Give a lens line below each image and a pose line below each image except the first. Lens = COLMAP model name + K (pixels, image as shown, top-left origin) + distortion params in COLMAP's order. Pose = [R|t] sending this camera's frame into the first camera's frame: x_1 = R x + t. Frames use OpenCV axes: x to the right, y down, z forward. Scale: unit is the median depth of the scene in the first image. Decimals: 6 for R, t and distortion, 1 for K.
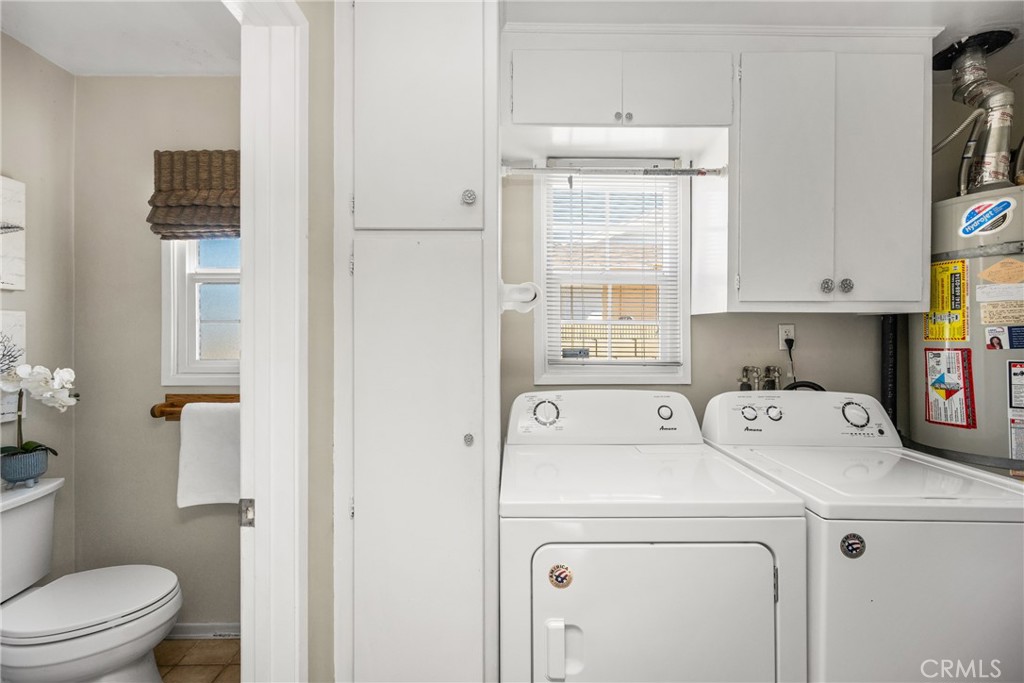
lens RADIAL K [[410.8, 0, 513.6], [0, 410.8, 335.0], [0, 0, 1]] dist [0.001006, 0.000030]
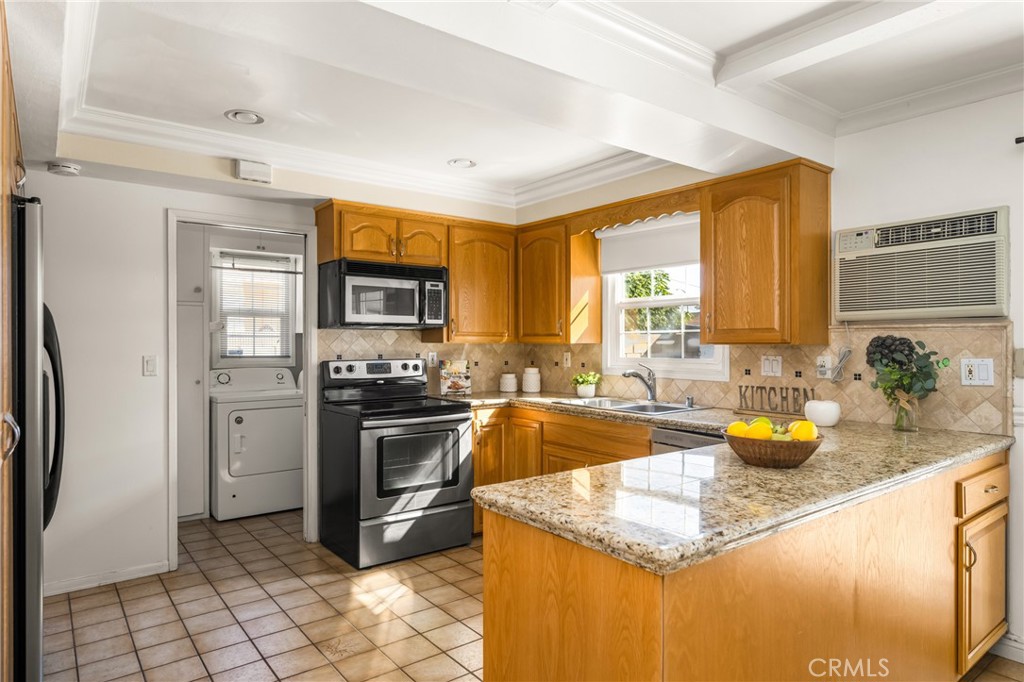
lens RADIAL K [[616.7, 0, 509.9], [0, 616.7, 338.5], [0, 0, 1]] dist [0.000432, 0.001782]
pose [[0.805166, 0.002766, 0.593043, -0.620626], [0.005702, 0.999907, -0.012406, 0.026817], [-0.593022, 0.013370, 0.805075, -2.457504]]
